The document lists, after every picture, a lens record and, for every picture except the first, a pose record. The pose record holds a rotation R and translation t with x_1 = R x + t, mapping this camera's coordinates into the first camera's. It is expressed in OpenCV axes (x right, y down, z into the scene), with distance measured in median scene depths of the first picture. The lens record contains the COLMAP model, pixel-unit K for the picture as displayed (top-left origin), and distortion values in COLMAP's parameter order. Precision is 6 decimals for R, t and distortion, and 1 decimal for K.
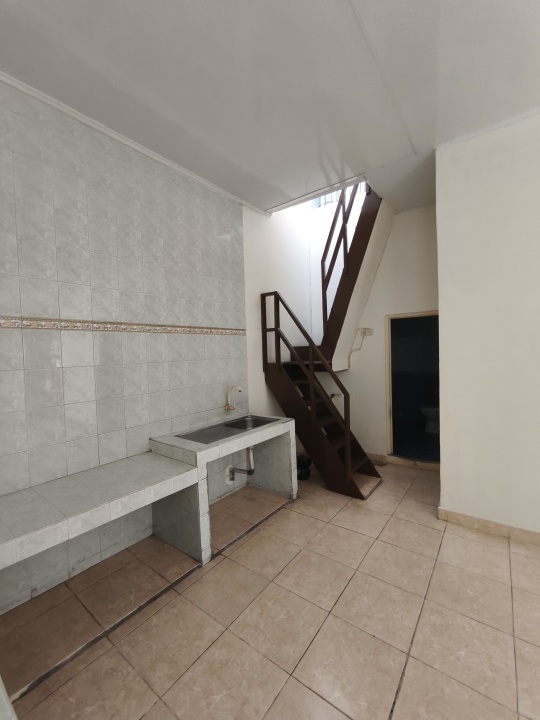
lens RADIAL K [[297.1, 0, 270.0], [0, 297.1, 360.0], [0, 0, 1]] dist [-0.001716, -0.000173]
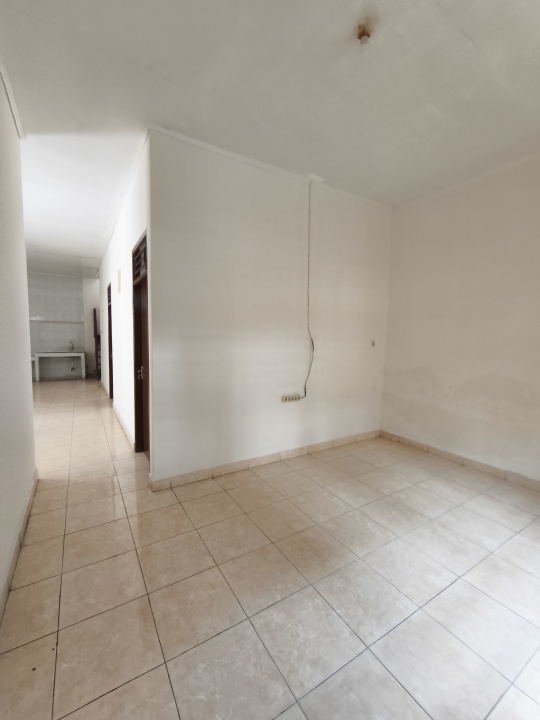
lens RADIAL K [[309.5, 0, 270.0], [0, 309.5, 360.0], [0, 0, 1]] dist [0.000340, 0.000043]
pose [[0.935180, 0.061785, -0.348743, 1.880281], [-0.051444, 0.997920, 0.038844, 0.035303], [0.350418, -0.018385, 0.936413, -0.812136]]
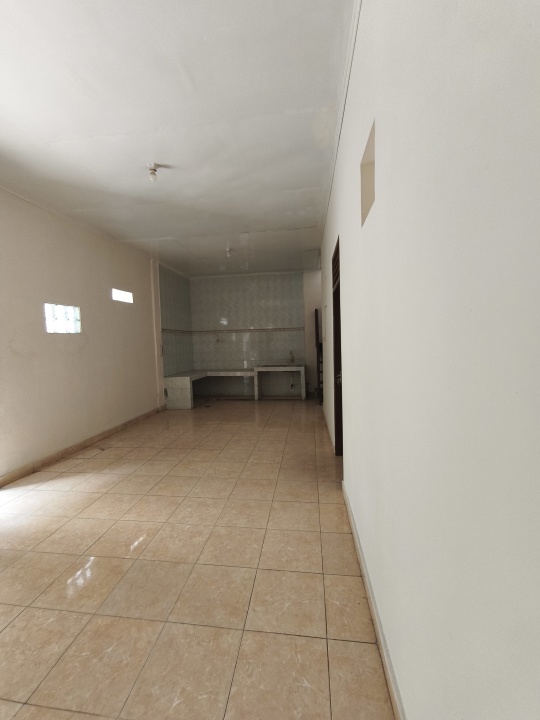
lens RADIAL K [[297.1, 0, 270.0], [0, 297.1, 360.0], [0, 0, 1]] dist [-0.001716, -0.000173]
pose [[0.507049, 0.052882, -0.860294, 1.247131], [-0.023572, 0.998594, 0.047490, 0.028953], [0.861595, -0.003801, 0.507582, -0.259130]]
